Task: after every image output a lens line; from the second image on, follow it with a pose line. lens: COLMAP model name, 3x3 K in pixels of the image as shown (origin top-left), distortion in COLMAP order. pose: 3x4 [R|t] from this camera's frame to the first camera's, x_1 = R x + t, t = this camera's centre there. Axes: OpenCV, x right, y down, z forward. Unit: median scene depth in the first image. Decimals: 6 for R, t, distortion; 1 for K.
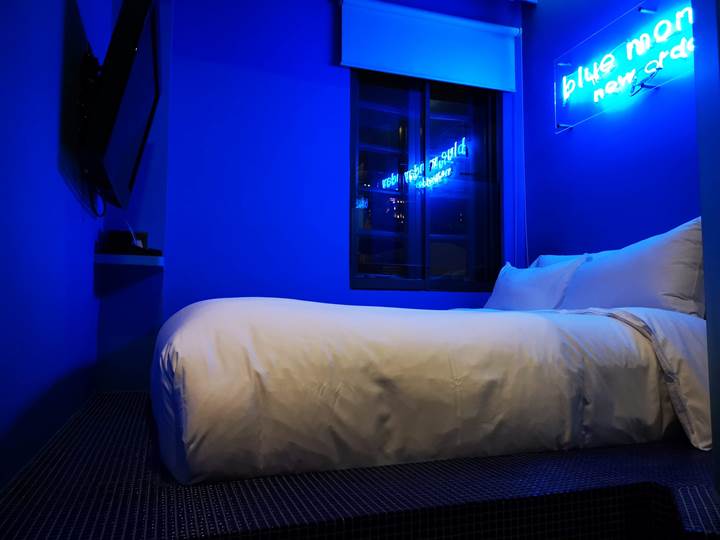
lens RADIAL K [[571.5, 0, 360.0], [0, 571.5, 270.0], [0, 0, 1]] dist [0.009816, -0.006327]
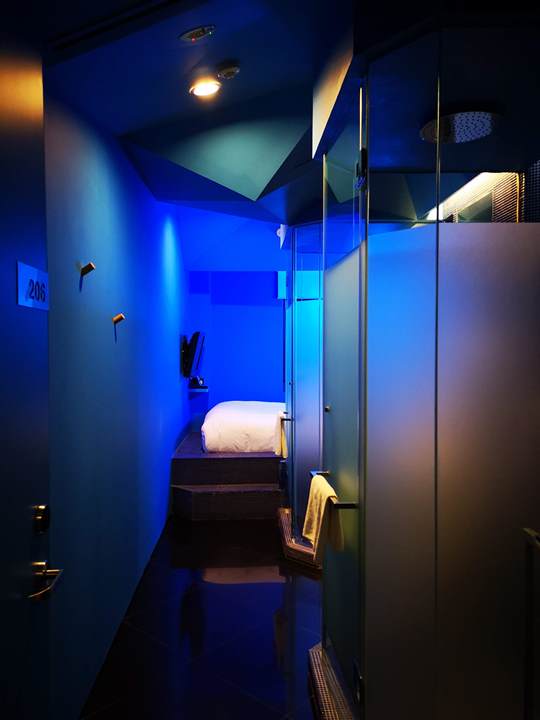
lens RADIAL K [[571.5, 0, 270.0], [0, 571.5, 360.0], [0, 0, 1]] dist [0.009816, -0.006327]
pose [[0.960167, 0.000636, -0.279428, 0.679497], [0.029292, 0.994258, 0.102919, -0.394075], [0.277889, -0.107004, 0.954635, -1.484952]]
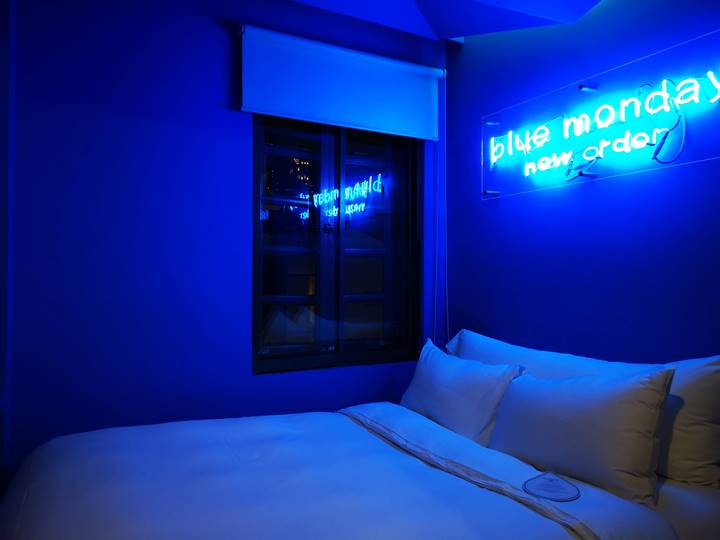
lens RADIAL K [[554.0, 0, 368.1], [0, 554.0, 270.8], [0, 0, 1]] dist [0.010528, -0.000115]
pose [[0.983703, -0.002742, 0.179780, 0.003042], [-0.011072, 0.997062, 0.075789, -0.210774], [-0.179460, -0.076544, 0.980783, 0.169126]]
